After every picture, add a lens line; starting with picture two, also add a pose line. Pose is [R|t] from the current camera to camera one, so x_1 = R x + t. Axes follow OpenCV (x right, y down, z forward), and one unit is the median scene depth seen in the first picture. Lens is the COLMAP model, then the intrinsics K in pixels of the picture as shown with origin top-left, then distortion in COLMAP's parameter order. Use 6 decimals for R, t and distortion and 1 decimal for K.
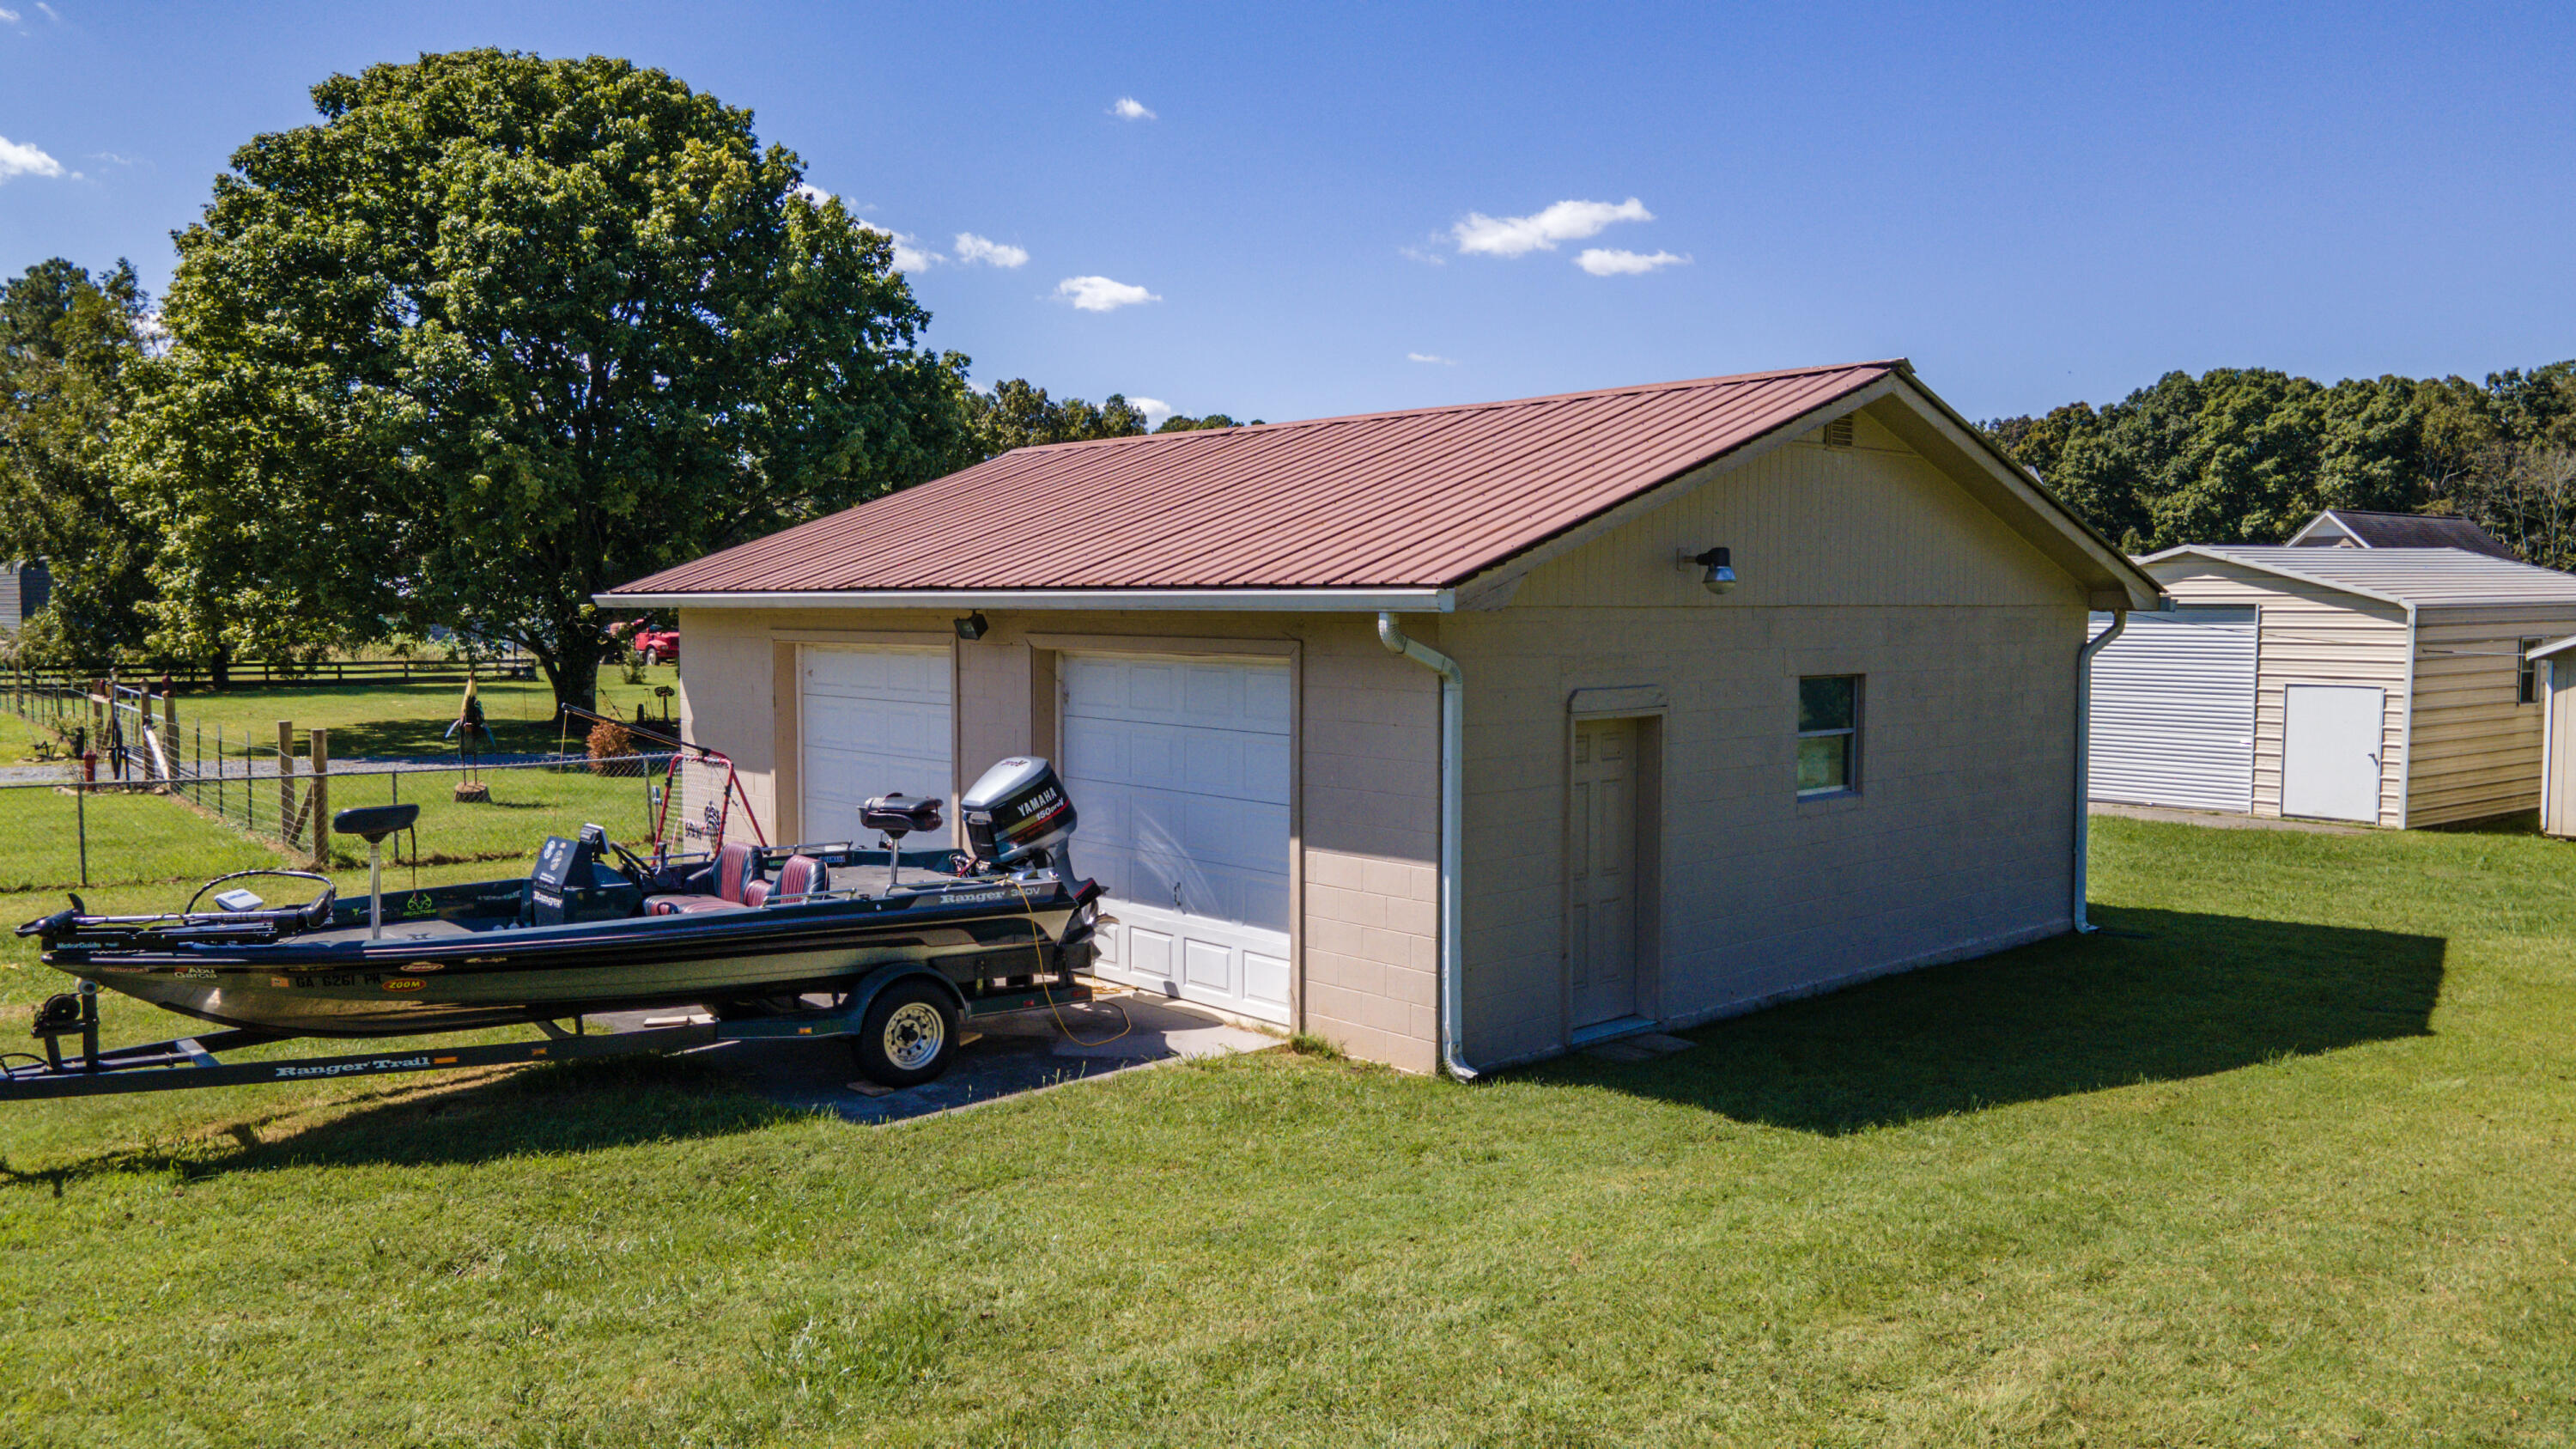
lens RADIAL K [[1877.2, 0, 1288.0], [0, 1877.2, 724.5], [0, 0, 1]] dist [0.044504, -0.008579]
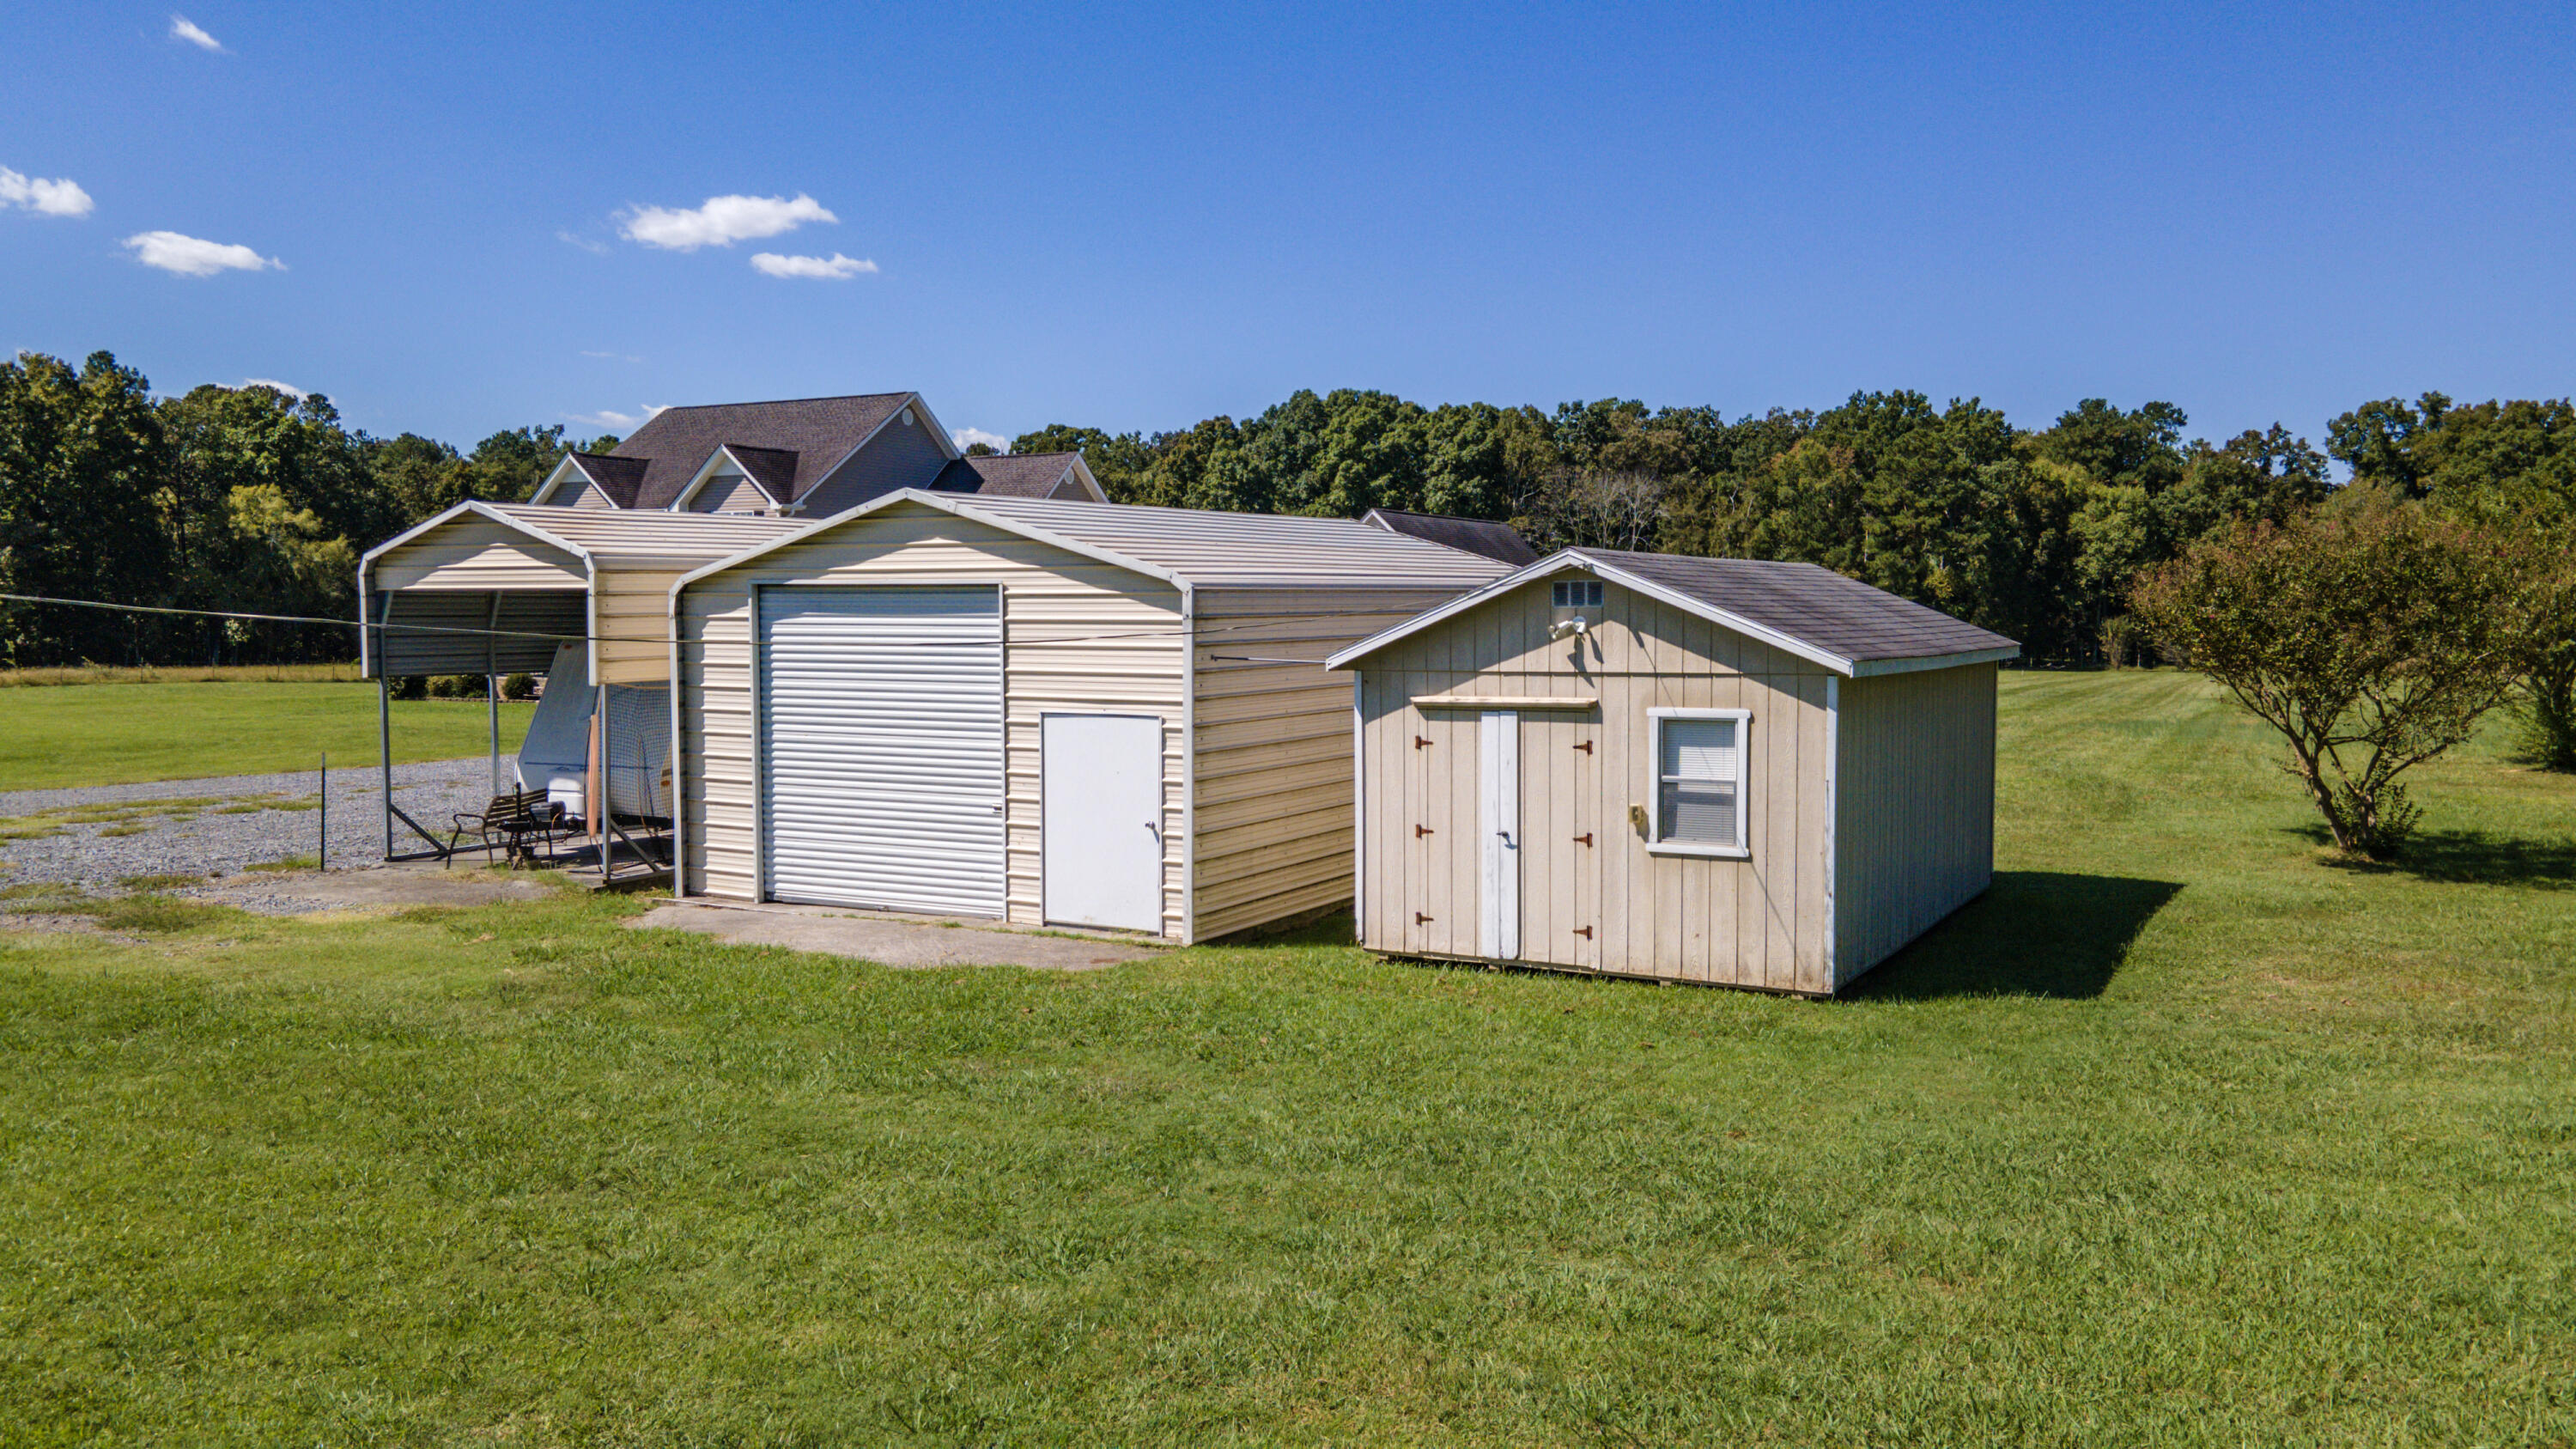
lens RADIAL K [[1868.2, 0, 1288.0], [0, 1868.2, 724.5], [0, 0, 1]] dist [-0.267741, 0.545873]
pose [[0.922054, -0.023794, 0.386329, 0.068742], [0.026175, 0.999657, -0.000903, -0.002758], [-0.386175, 0.010945, 0.922361, 0.076445]]
